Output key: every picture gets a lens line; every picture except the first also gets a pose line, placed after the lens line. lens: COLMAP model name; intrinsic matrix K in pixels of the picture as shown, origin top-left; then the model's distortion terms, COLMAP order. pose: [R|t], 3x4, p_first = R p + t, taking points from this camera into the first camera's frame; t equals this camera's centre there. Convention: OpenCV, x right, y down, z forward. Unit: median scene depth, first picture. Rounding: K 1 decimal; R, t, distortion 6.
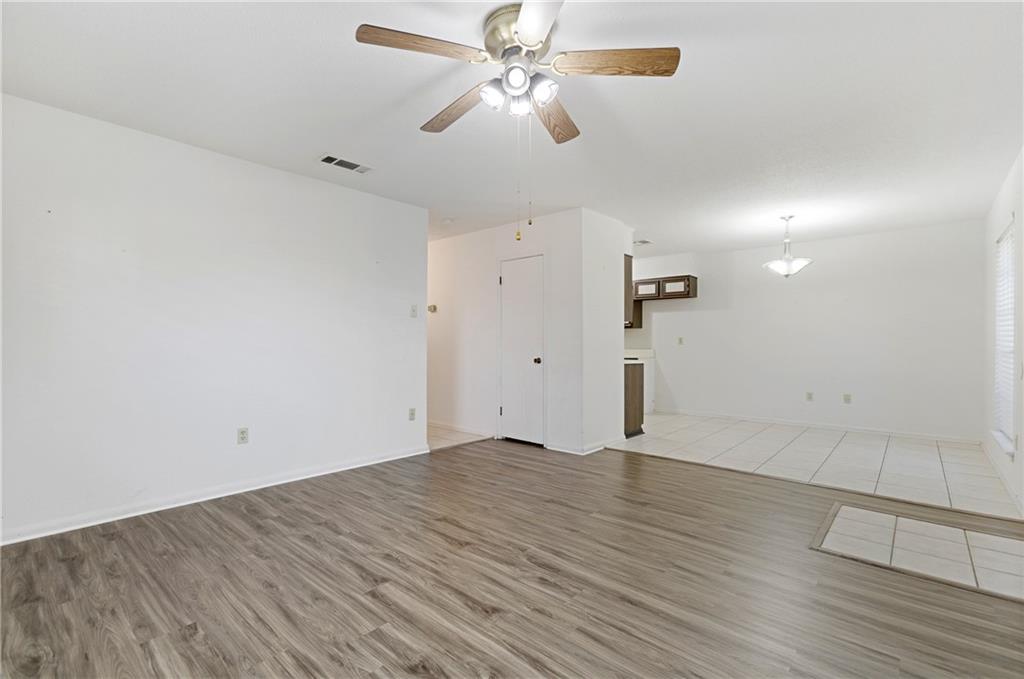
lens RADIAL K [[455.1, 0, 518.0], [0, 455.1, 332.8], [0, 0, 1]] dist [-0.002067, 0.000053]
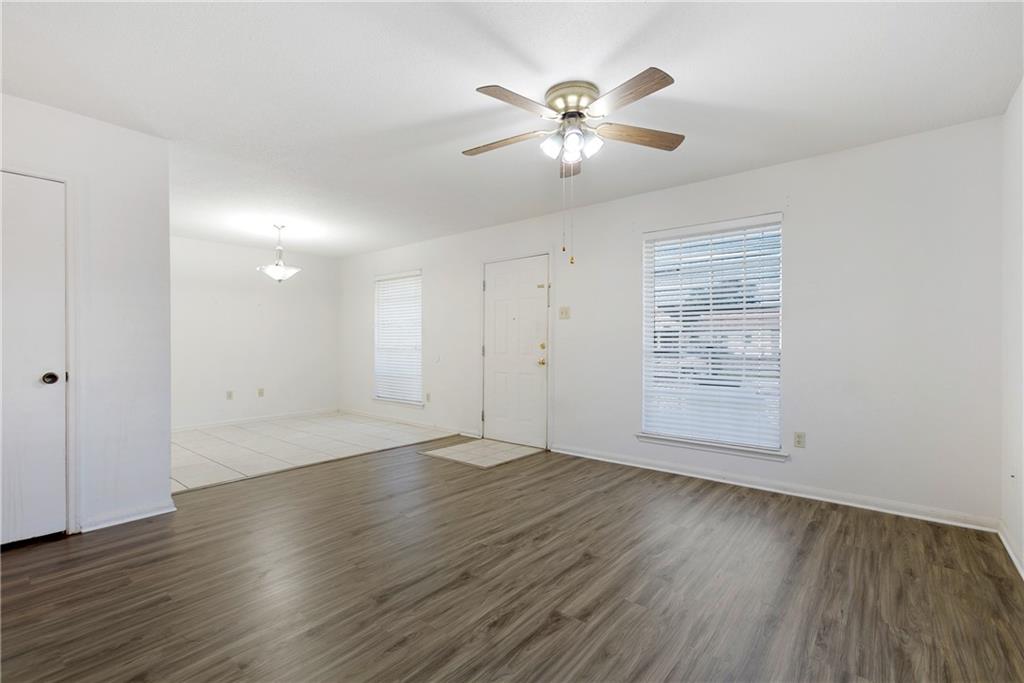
lens RADIAL K [[460.5, 0, 512.0], [0, 460.5, 341.5], [0, 0, 1]] dist [-0.000572, 0.000394]
pose [[-0.032424, 0.002710, 0.999471, -1.070905], [-0.024060, 0.999704, -0.003491, 0.017293], [-0.999185, -0.024160, -0.032349, 1.016142]]
